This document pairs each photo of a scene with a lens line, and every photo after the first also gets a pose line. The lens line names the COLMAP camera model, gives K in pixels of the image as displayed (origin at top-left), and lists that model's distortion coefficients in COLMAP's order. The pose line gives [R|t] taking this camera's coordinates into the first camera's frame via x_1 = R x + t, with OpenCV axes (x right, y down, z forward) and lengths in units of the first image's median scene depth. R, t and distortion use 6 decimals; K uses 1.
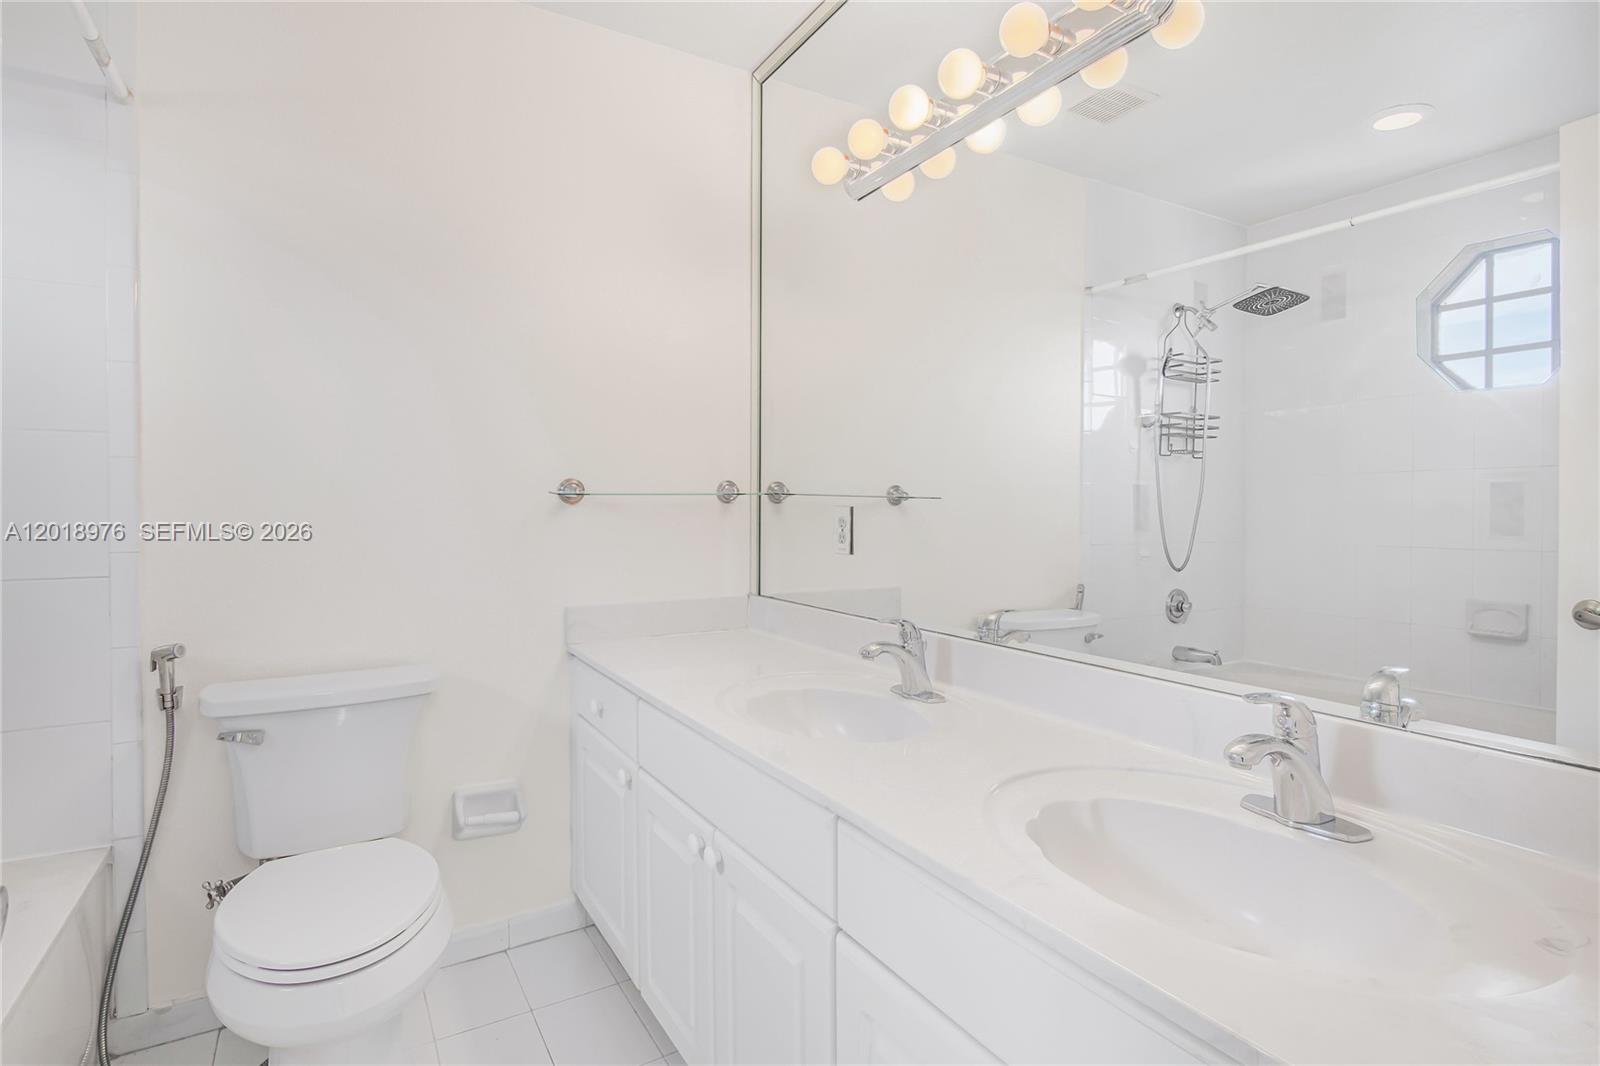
lens RADIAL K [[813.3, 0, 815.3], [0, 813.3, 526.1], [0, 0, 1]] dist [0.006582, -0.008892]
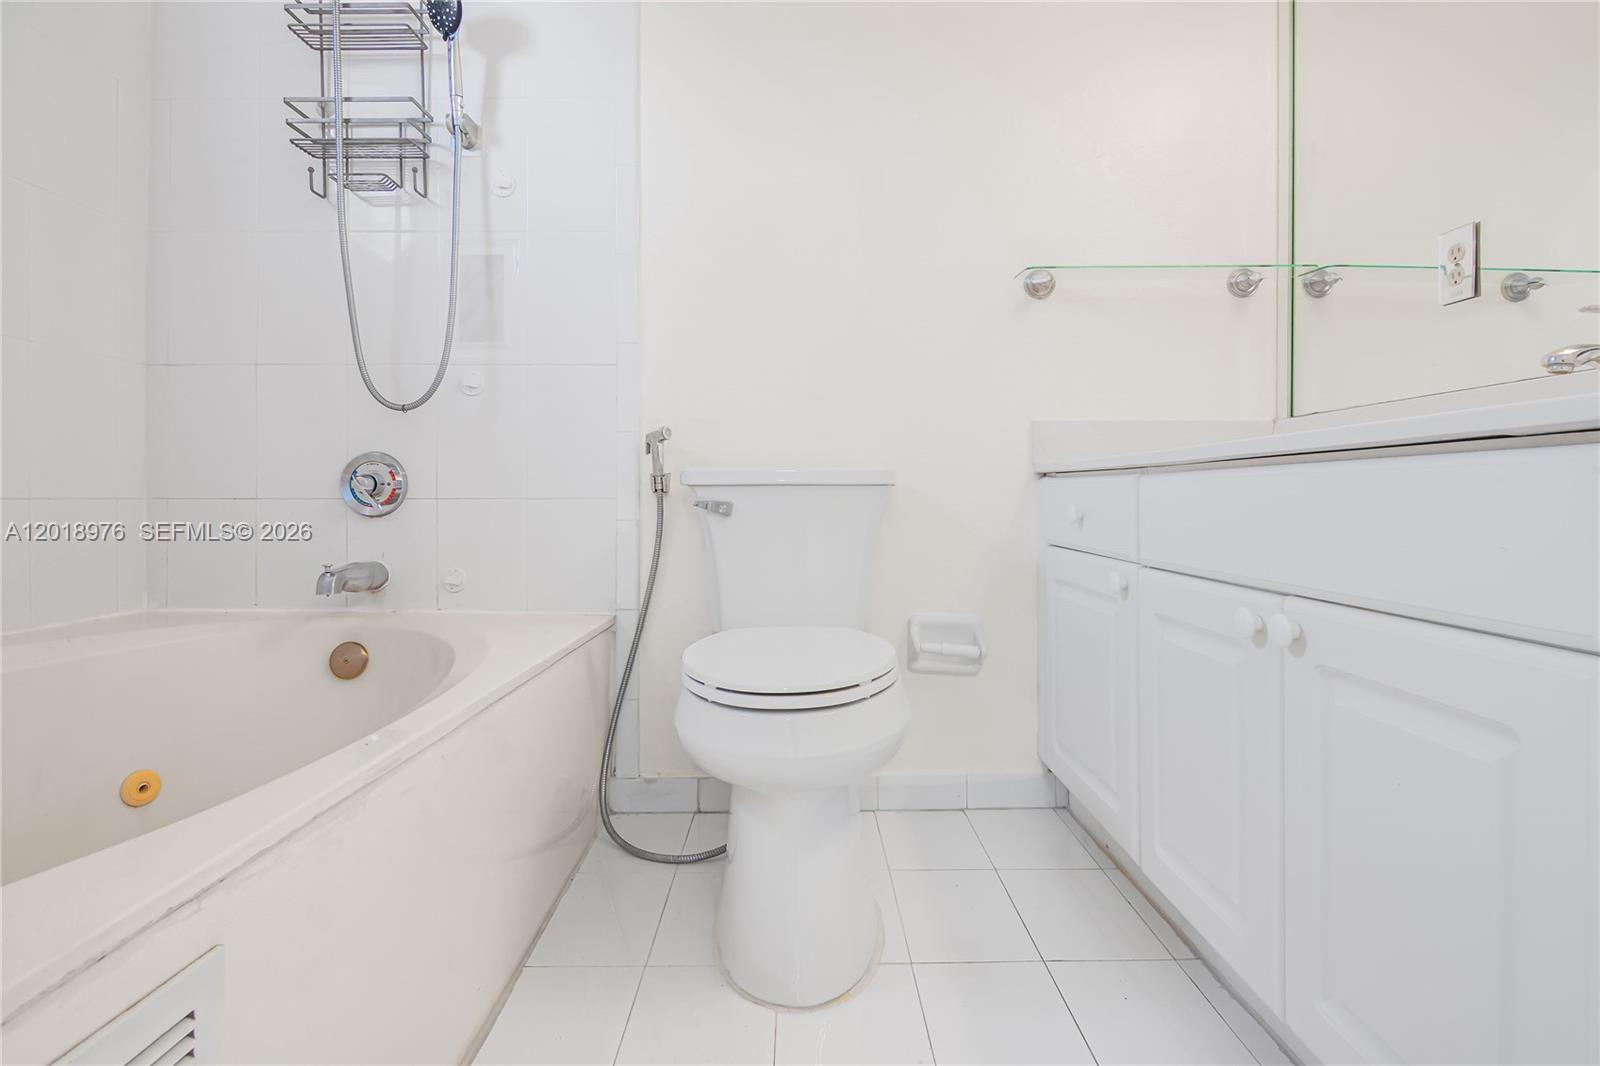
lens RADIAL K [[813.3, 0, 793.6], [0, 813.3, 522.6], [0, 0, 1]] dist [0.006582, -0.008892]
pose [[0.854895, 0.000378, -0.518801, -0.103014], [-0.007333, 0.999909, -0.011355, 0.274116], [0.518750, 0.013512, 0.854819, 0.194474]]
